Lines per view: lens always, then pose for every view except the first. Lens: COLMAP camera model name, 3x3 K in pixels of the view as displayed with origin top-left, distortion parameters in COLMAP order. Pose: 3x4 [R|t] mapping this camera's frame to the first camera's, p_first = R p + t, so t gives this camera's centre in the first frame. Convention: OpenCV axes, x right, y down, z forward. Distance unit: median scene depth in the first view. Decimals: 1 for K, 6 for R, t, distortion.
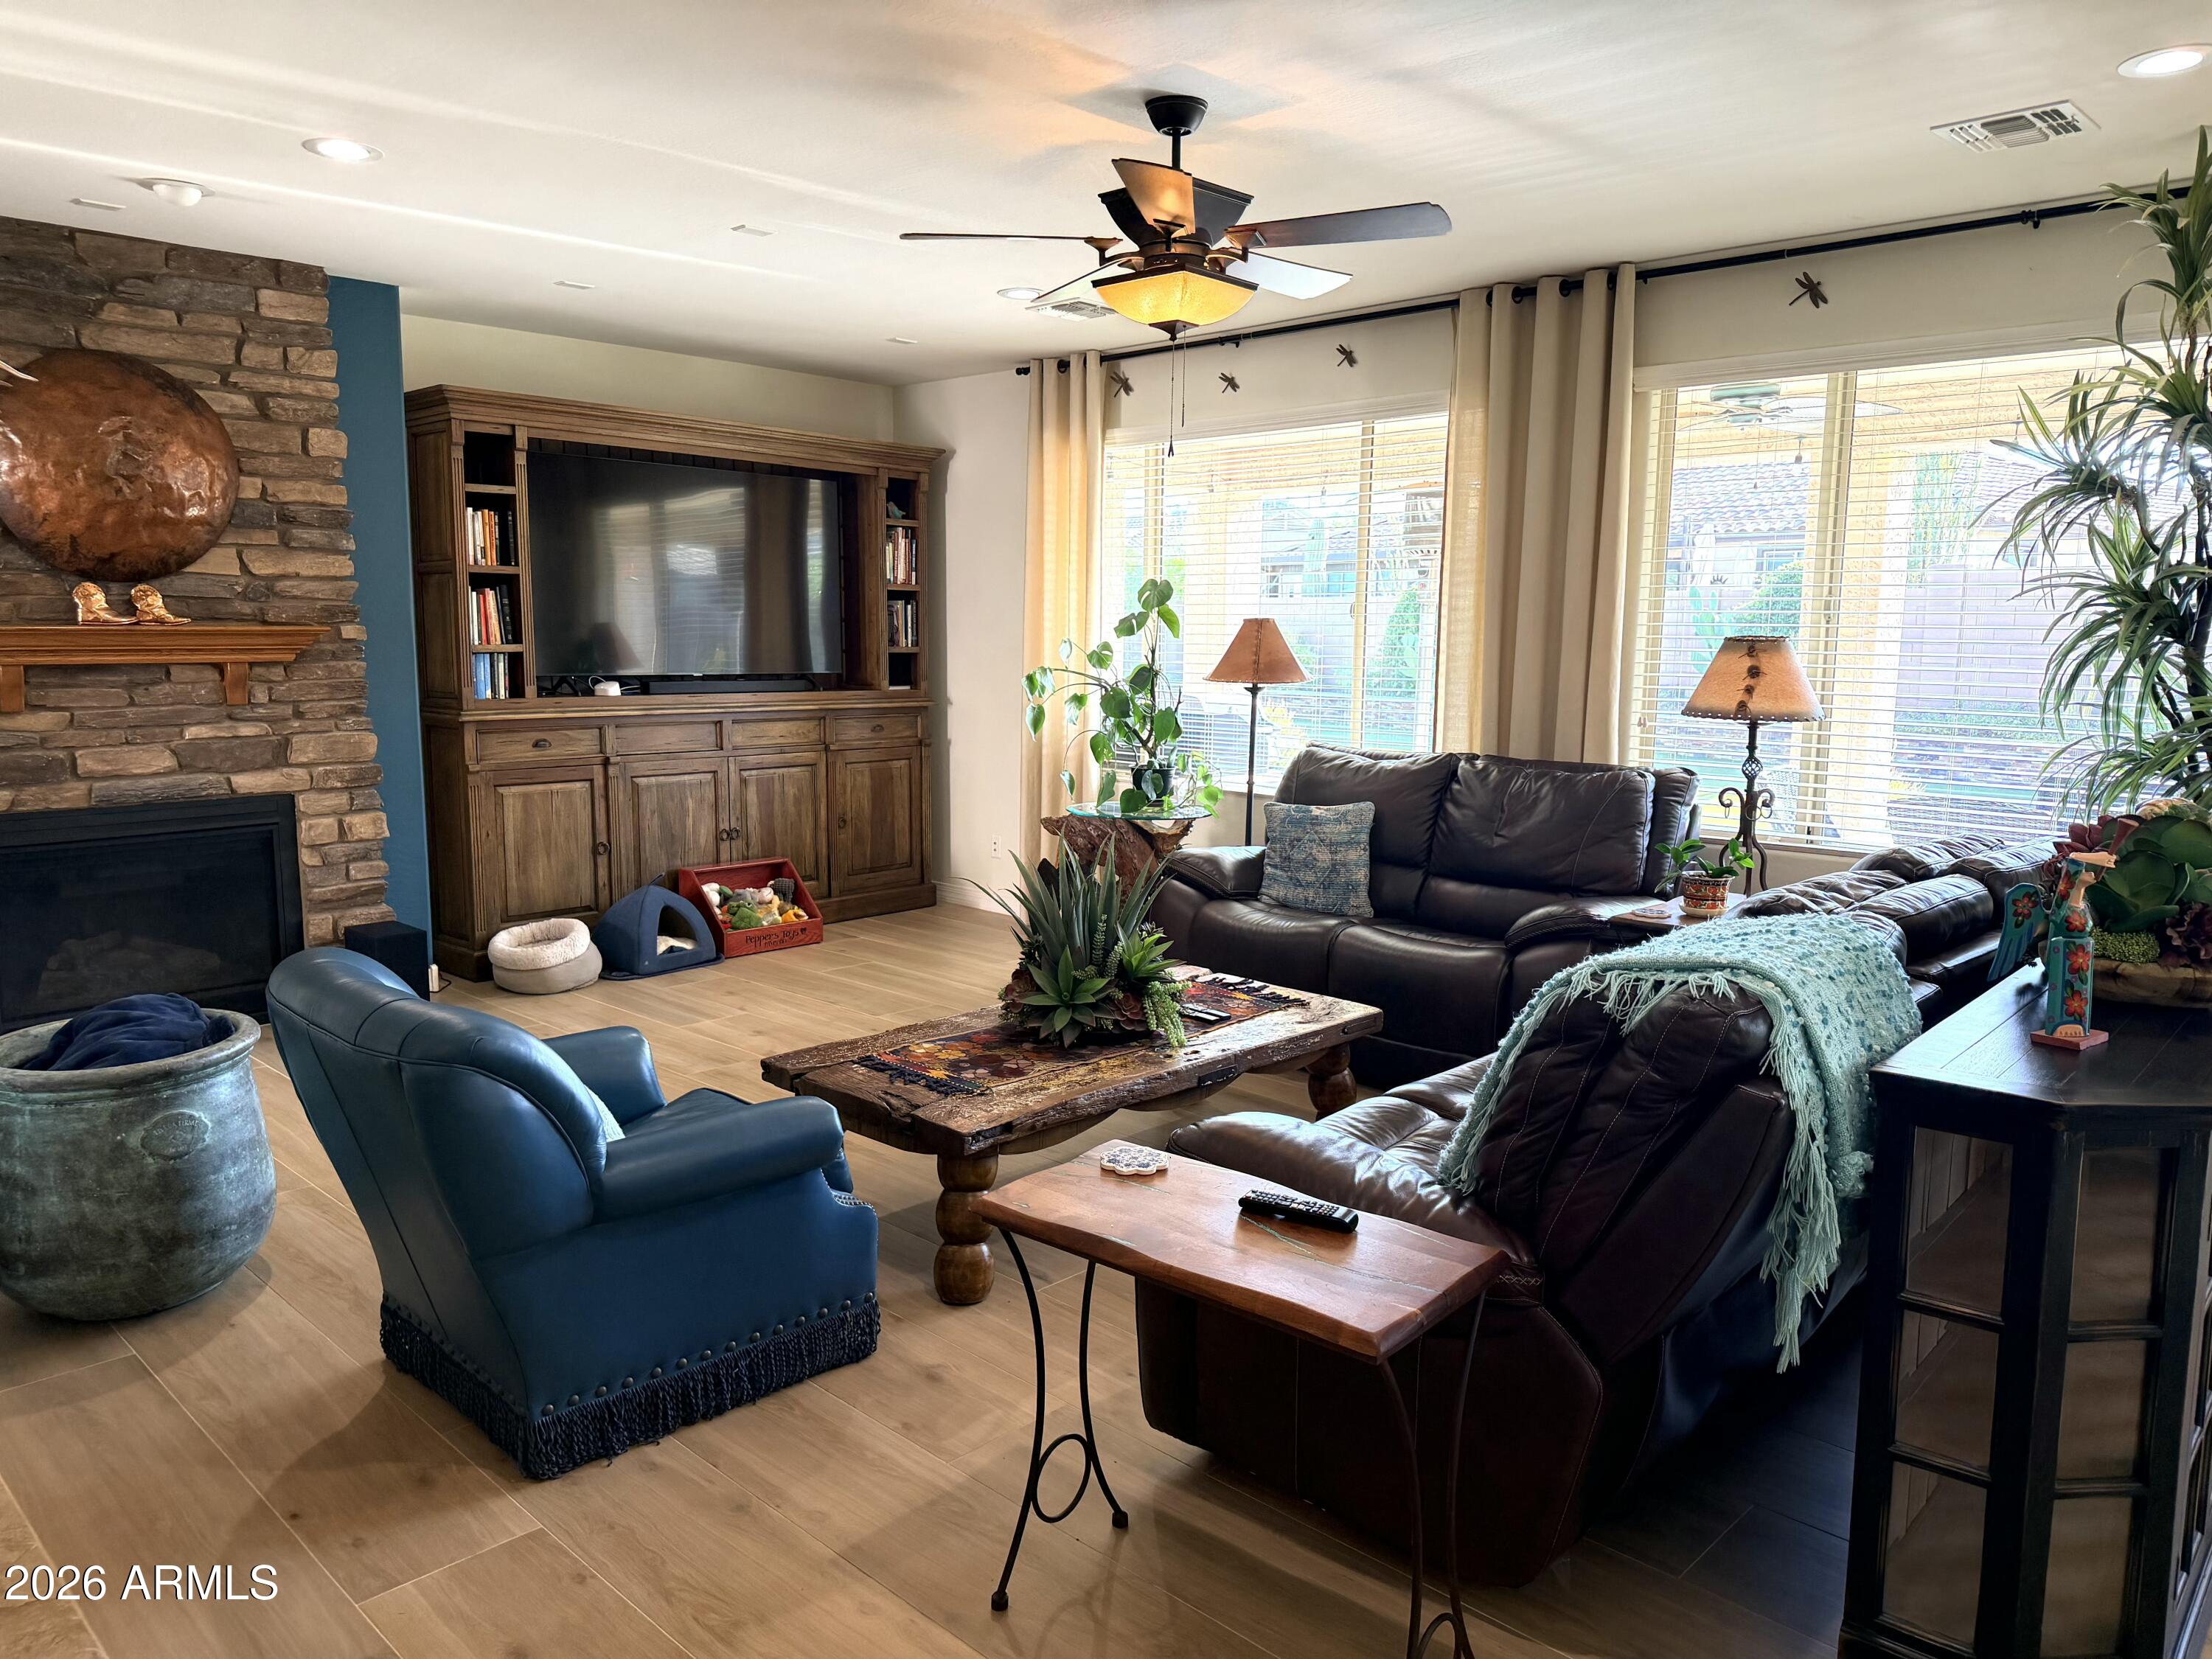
lens RADIAL K [[1519.5, 0, 1106.0], [0, 1519.5, 829.5], [0, 0, 1]] dist [0.163183, -0.214636]
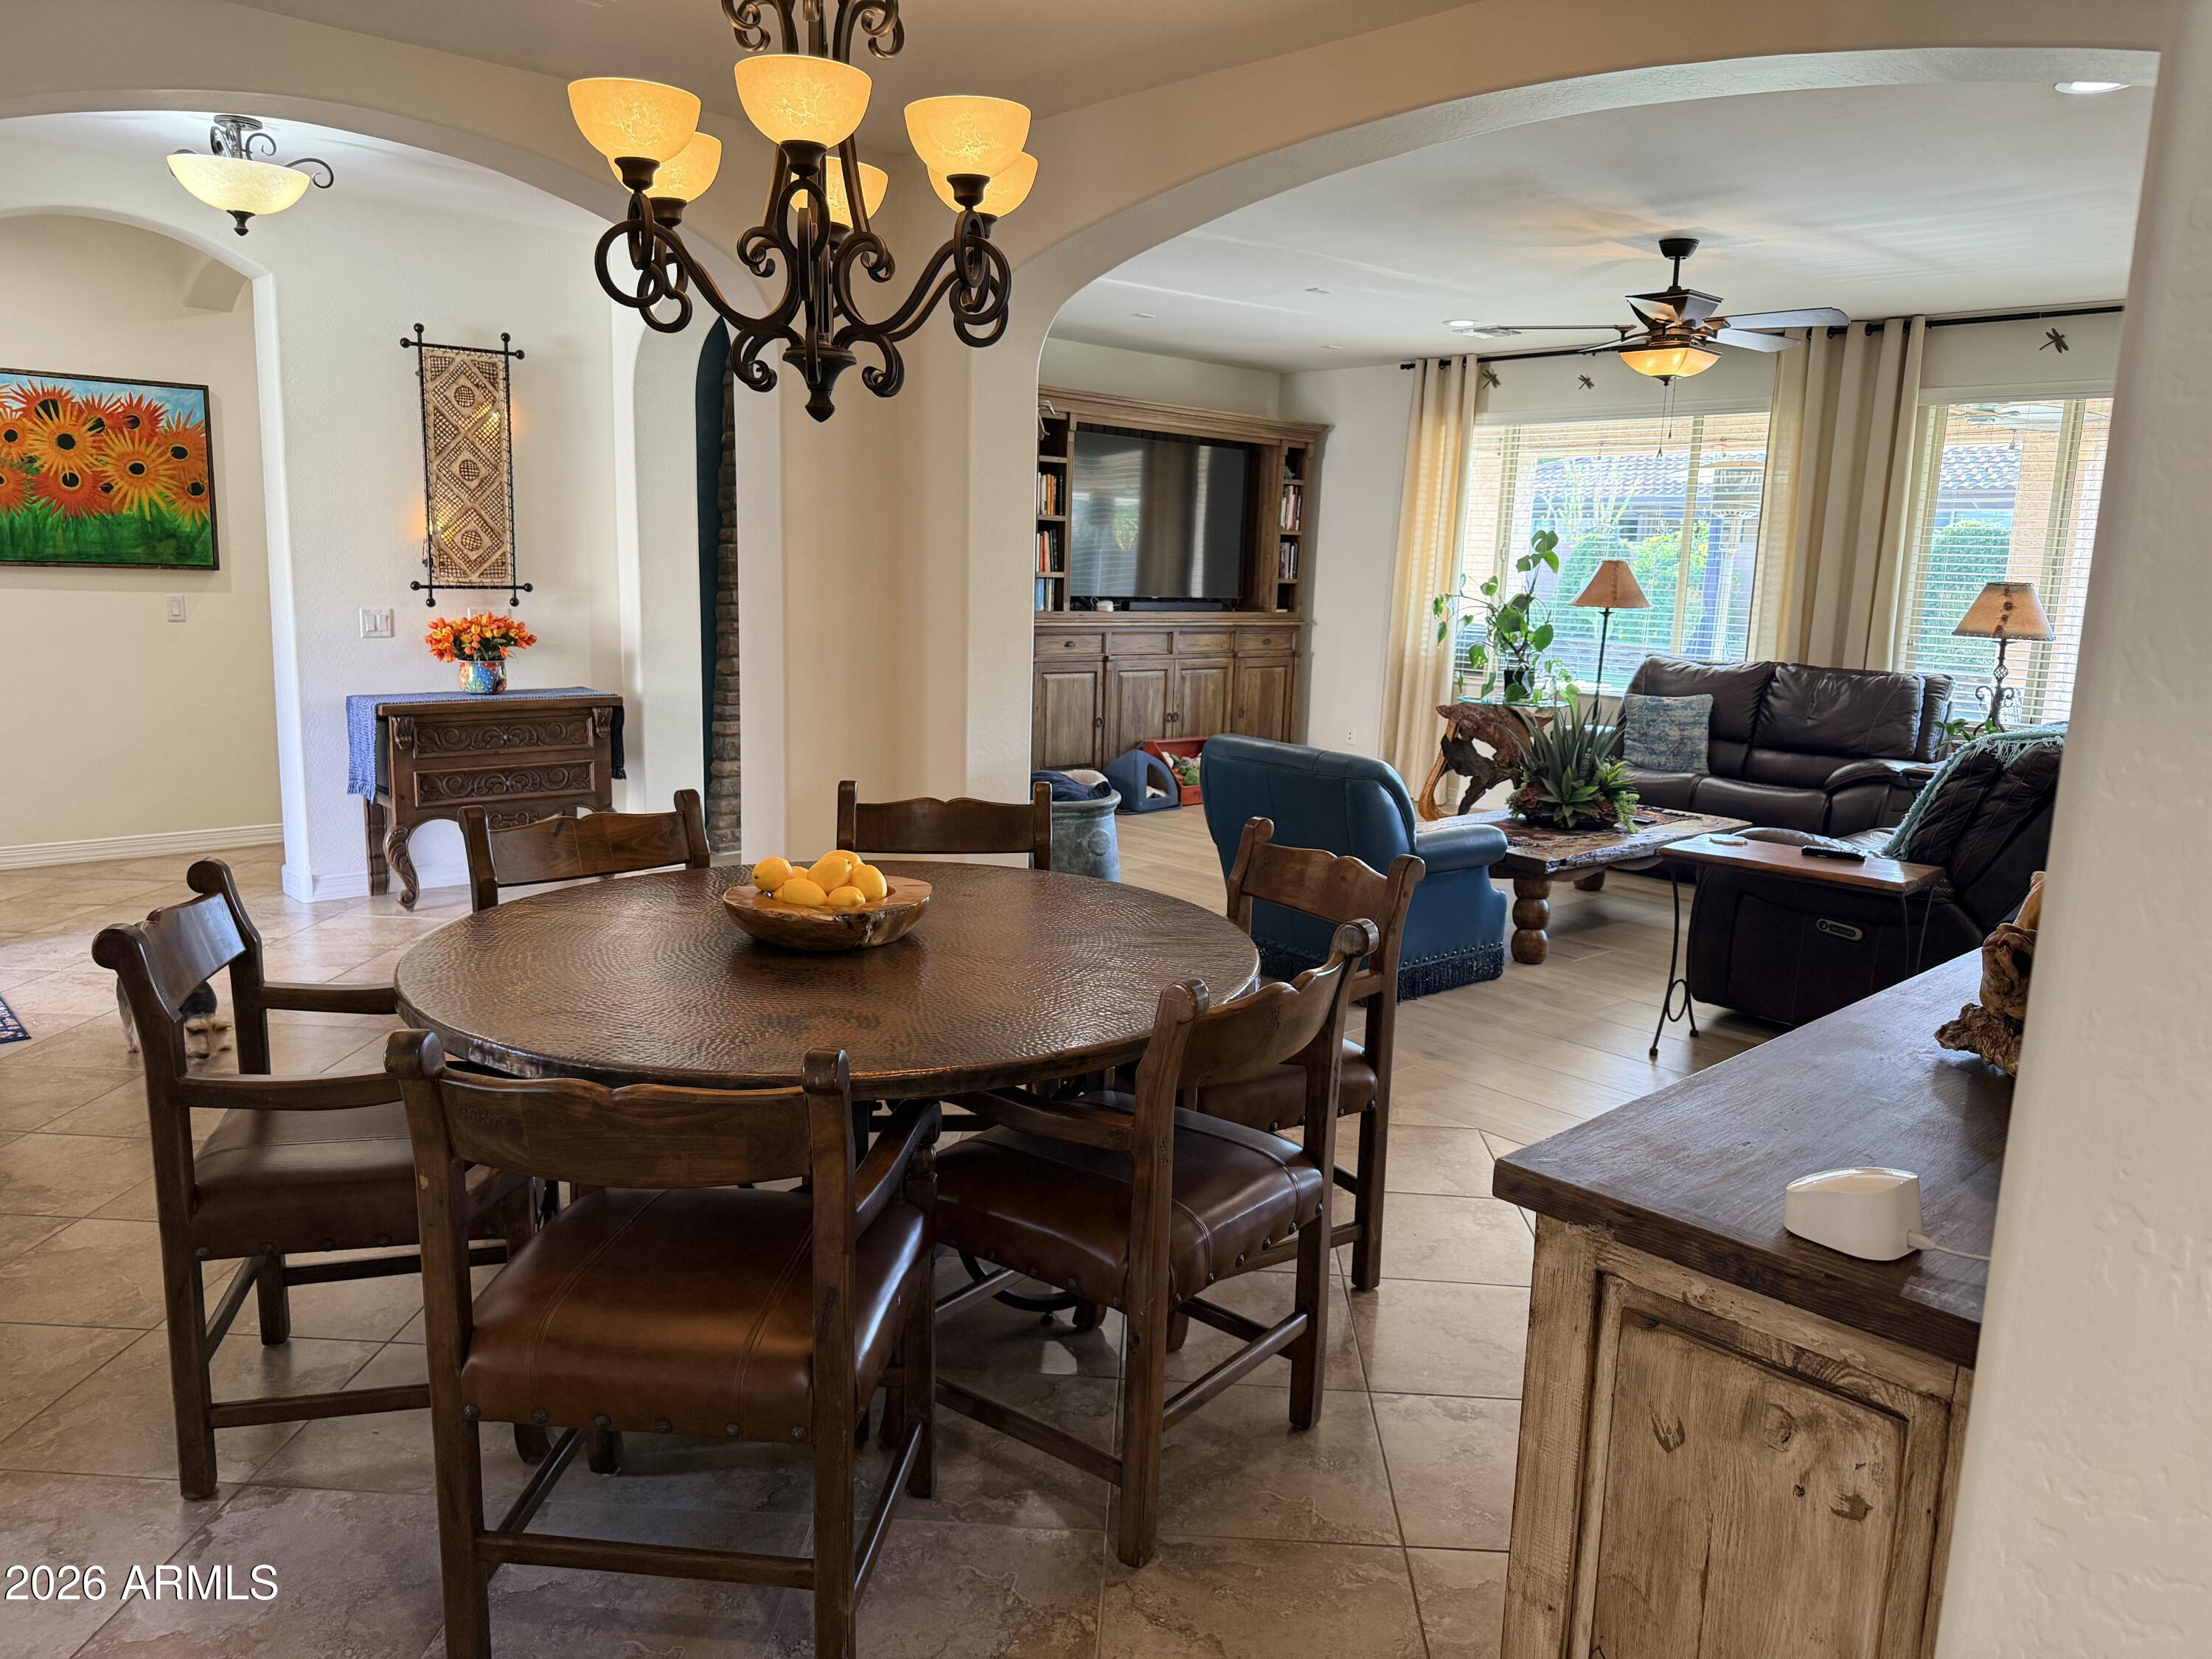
lens RADIAL K [[1572.2, 0, 1130.6], [0, 1572.2, 814.3], [0, 0, 1]] dist [0.253867, -0.390606]
pose [[0.999131, 0.031541, -0.027263, -0.303582], [-0.030844, 0.999196, 0.025597, 0.067833], [0.028048, -0.024734, 0.999301, -0.480864]]
